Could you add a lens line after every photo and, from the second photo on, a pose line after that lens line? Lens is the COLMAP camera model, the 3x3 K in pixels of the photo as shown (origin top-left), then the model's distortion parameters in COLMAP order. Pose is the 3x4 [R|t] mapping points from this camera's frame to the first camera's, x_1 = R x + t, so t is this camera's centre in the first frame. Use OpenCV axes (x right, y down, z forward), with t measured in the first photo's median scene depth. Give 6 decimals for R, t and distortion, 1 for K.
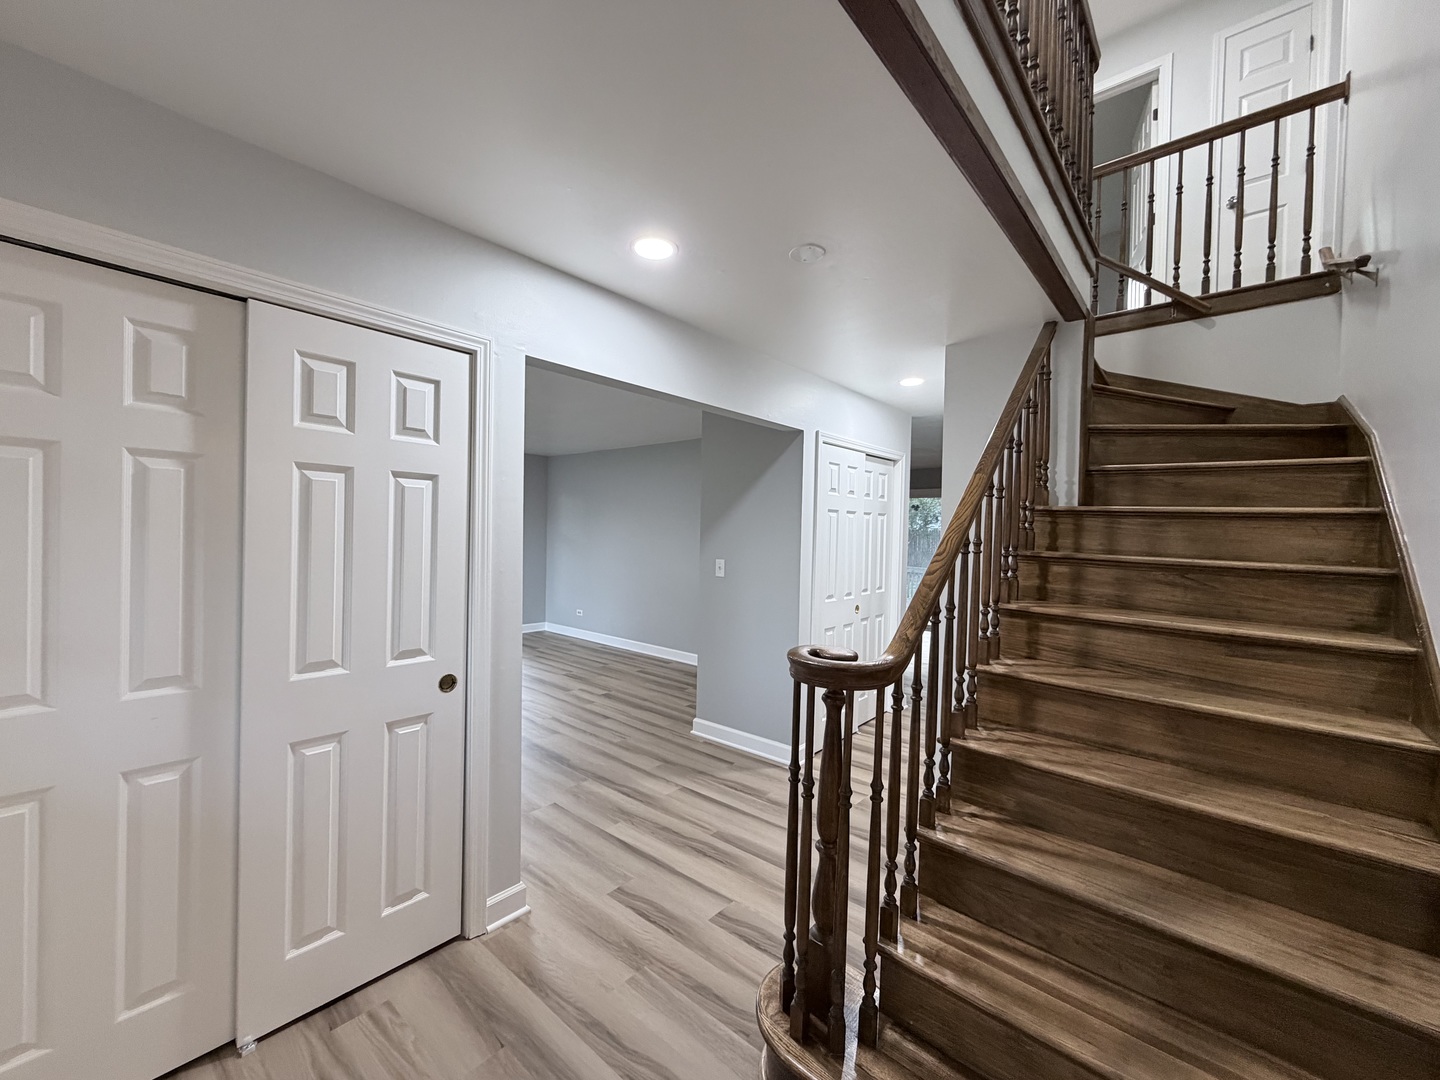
lens RADIAL K [[578.5, 0, 719.5], [0, 578.5, 537.3], [0, 0, 1]] dist [0.002326, 0.000550]
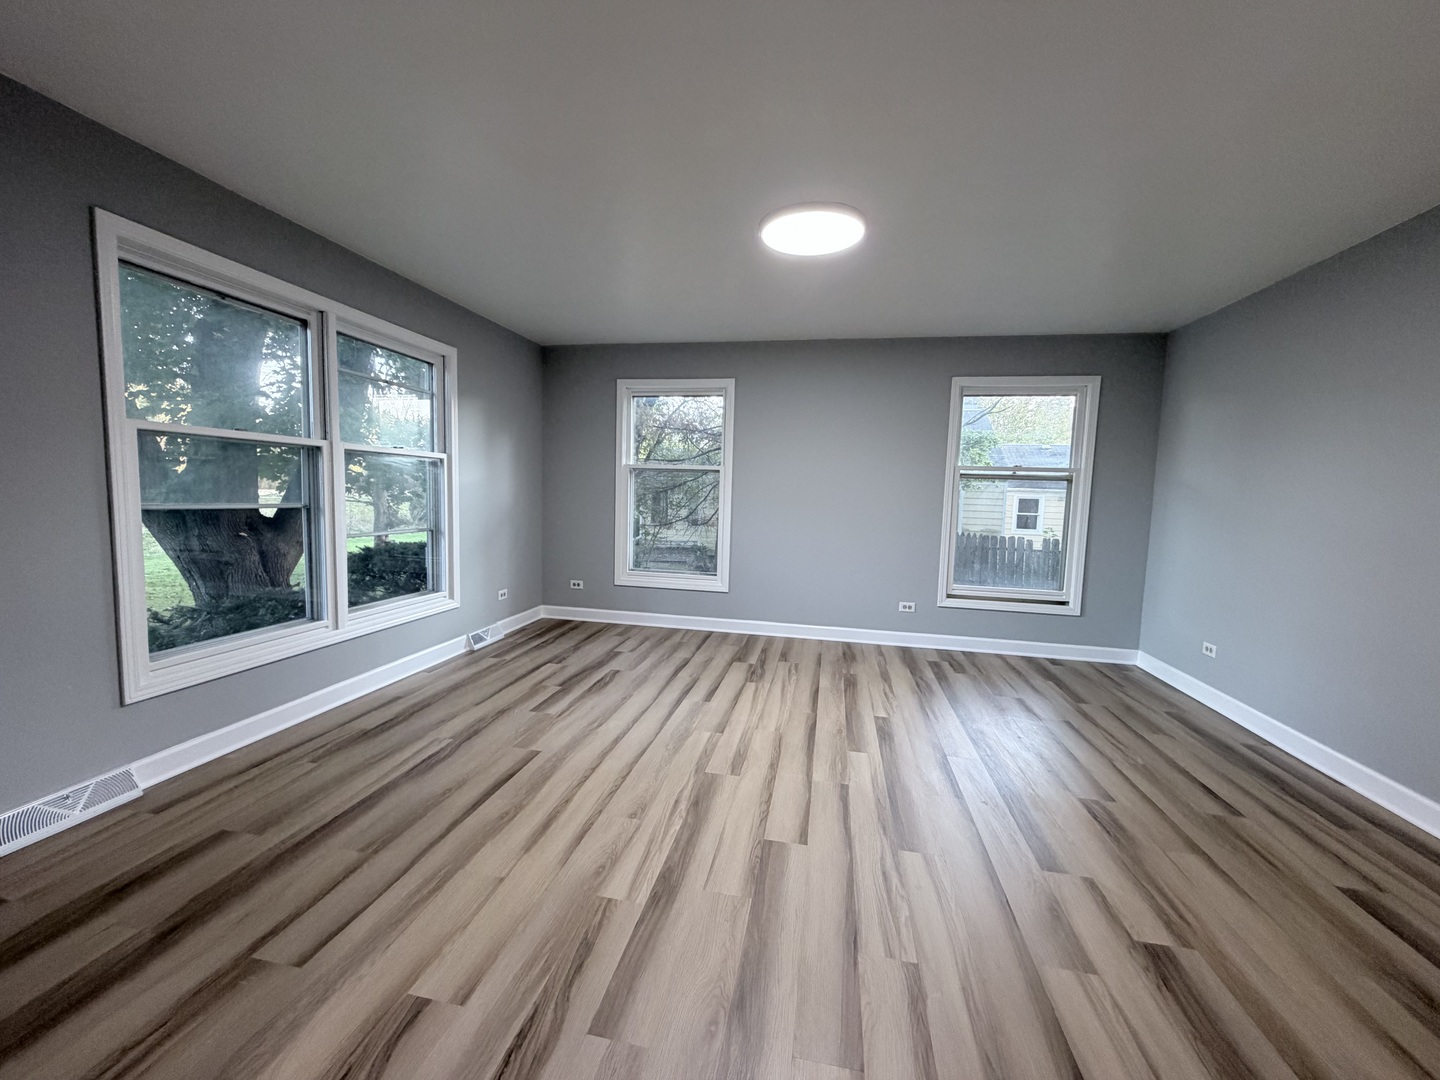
lens RADIAL K [[578.5, 0, 719.0], [0, 578.5, 540.9], [0, 0, 1]] dist [0.002326, 0.000550]
pose [[0.494147, 0.071174, -0.866460, -0.052623], [-0.028417, 0.997433, 0.065726, 0.031686], [0.868914, -0.007856, 0.494901, 0.581985]]
